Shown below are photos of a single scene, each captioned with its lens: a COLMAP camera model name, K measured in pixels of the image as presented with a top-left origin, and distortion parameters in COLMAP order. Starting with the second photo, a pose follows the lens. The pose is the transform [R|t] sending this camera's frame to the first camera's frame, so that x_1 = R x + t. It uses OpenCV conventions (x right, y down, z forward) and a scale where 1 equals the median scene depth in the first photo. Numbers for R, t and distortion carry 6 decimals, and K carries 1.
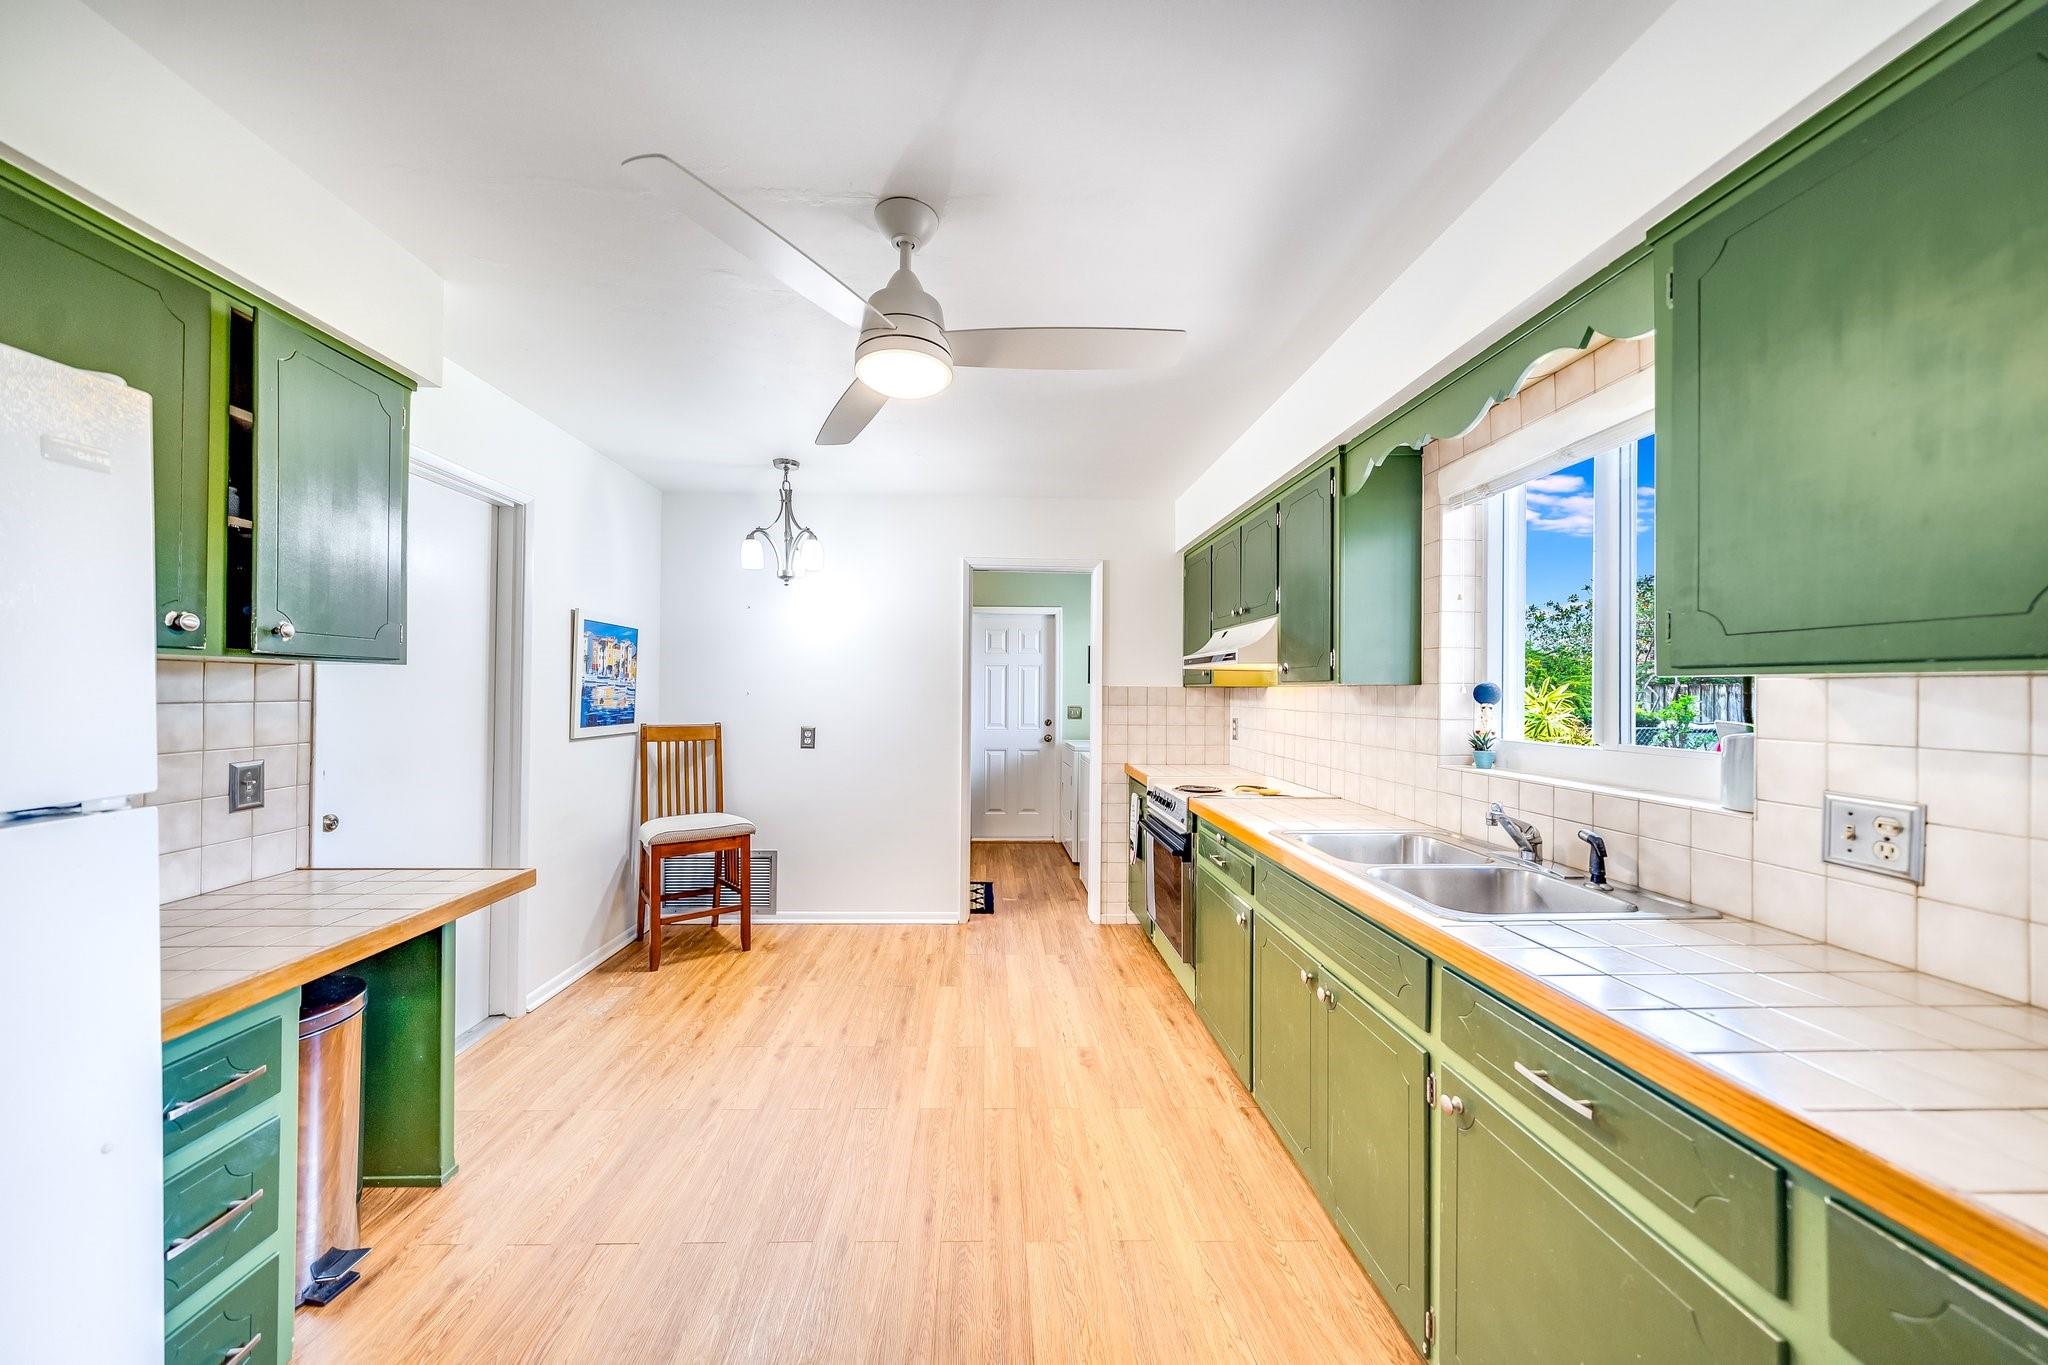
lens RADIAL K [[707.1, 0, 1013.7], [0, 707.1, 687.6], [0, 0, 1]] dist [-0.000816, 0.000104]
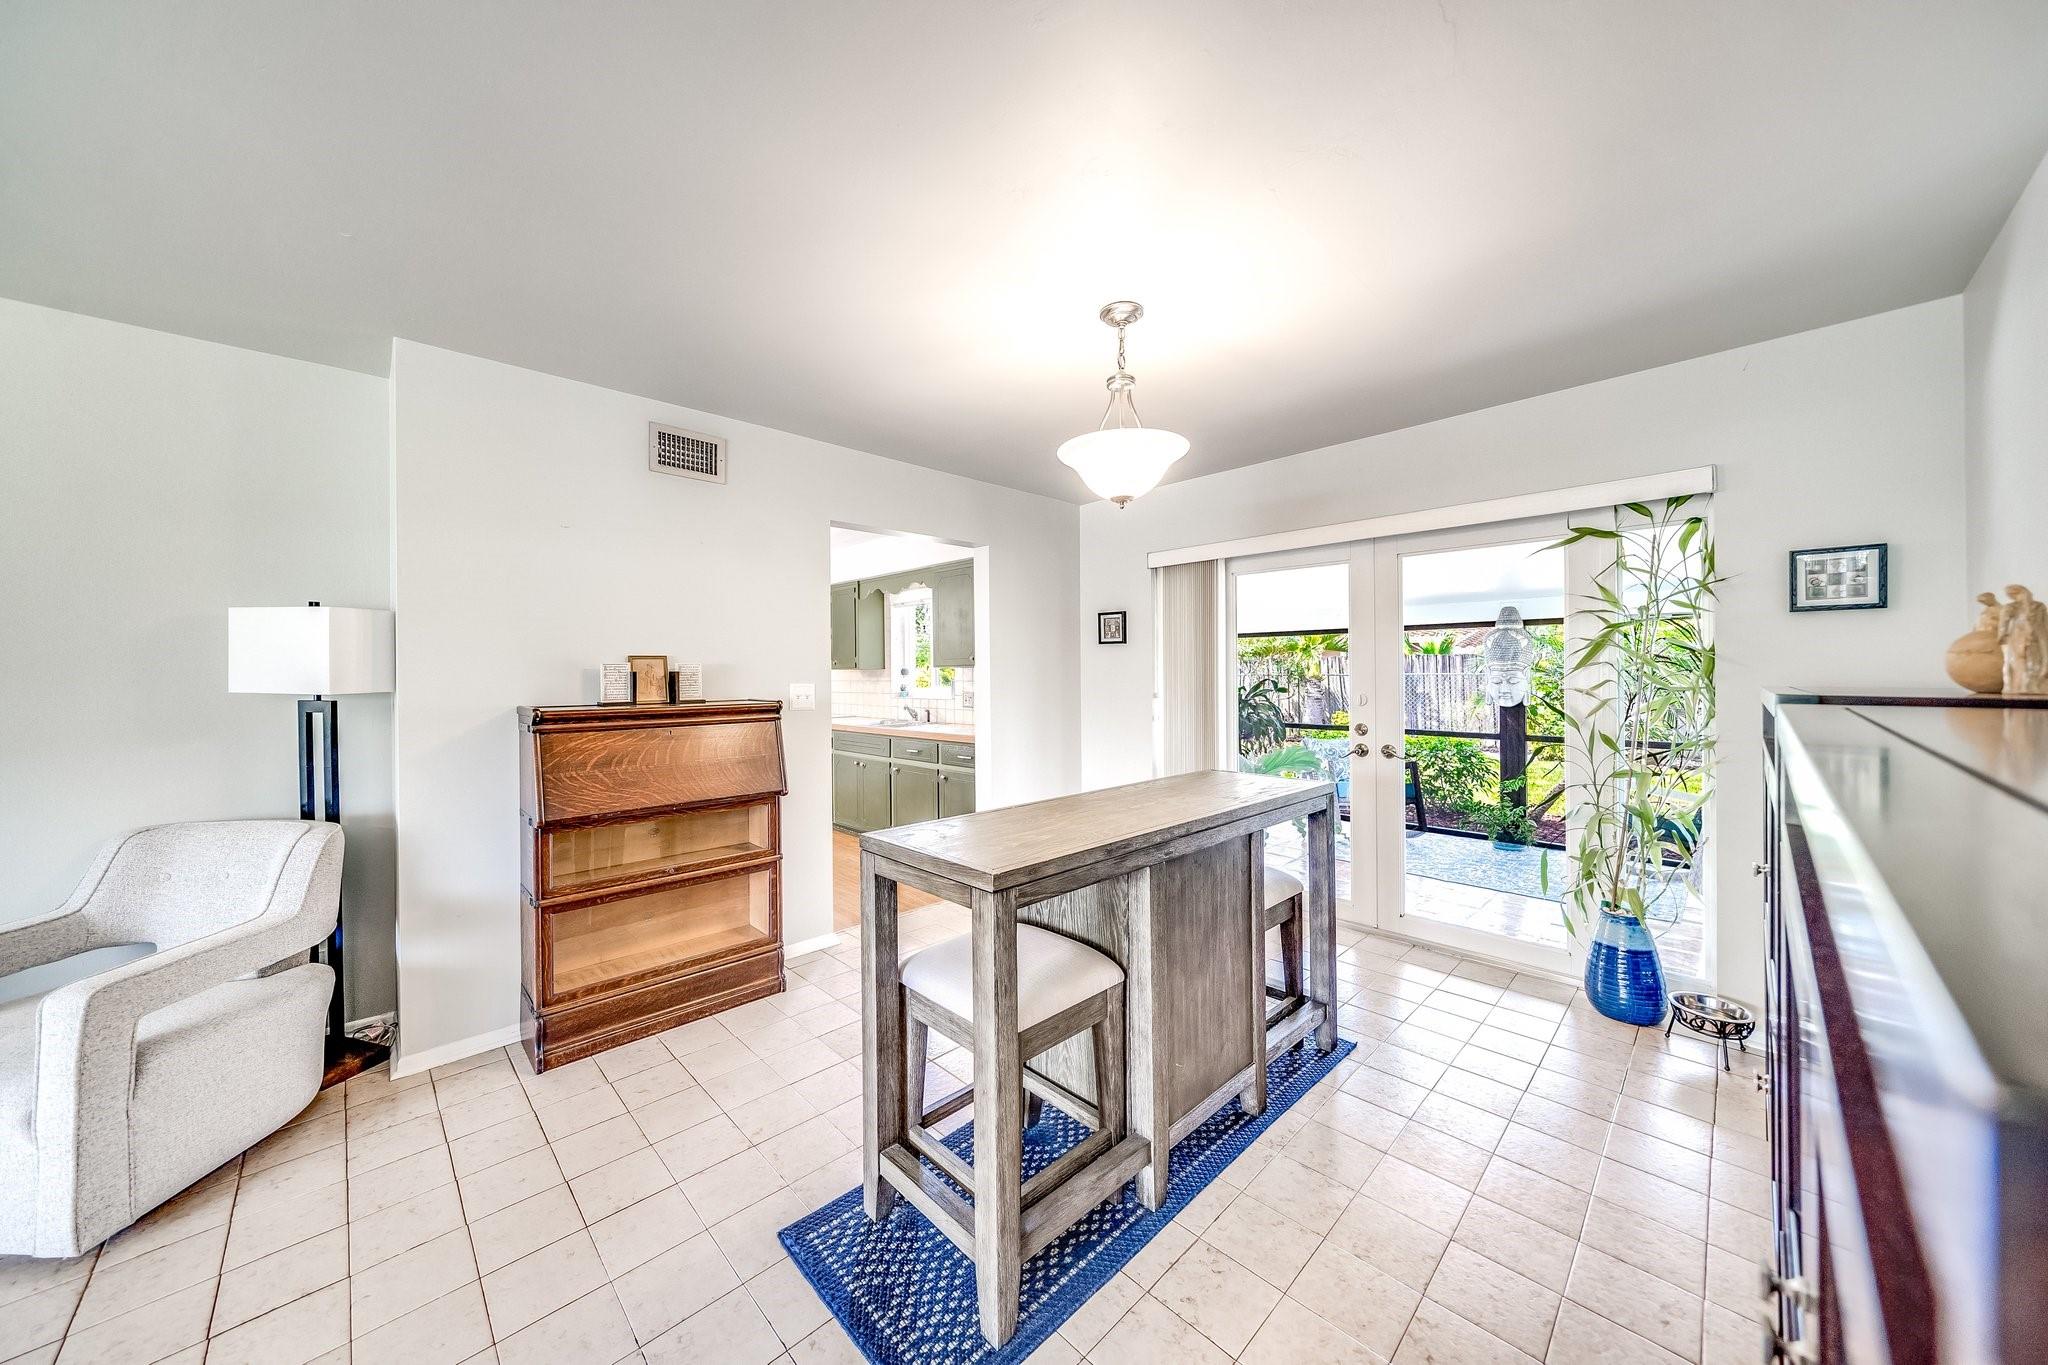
lens RADIAL K [[707.8, 0, 1012.0], [0, 707.8, 668.6], [0, 0, 1]] dist [0.000091, 0.000066]
pose [[0.755700, -0.014642, 0.654754, -0.945511], [0.014522, 0.999879, 0.005600, -0.015263], [-0.654757, 0.005276, 0.755821, -1.555903]]
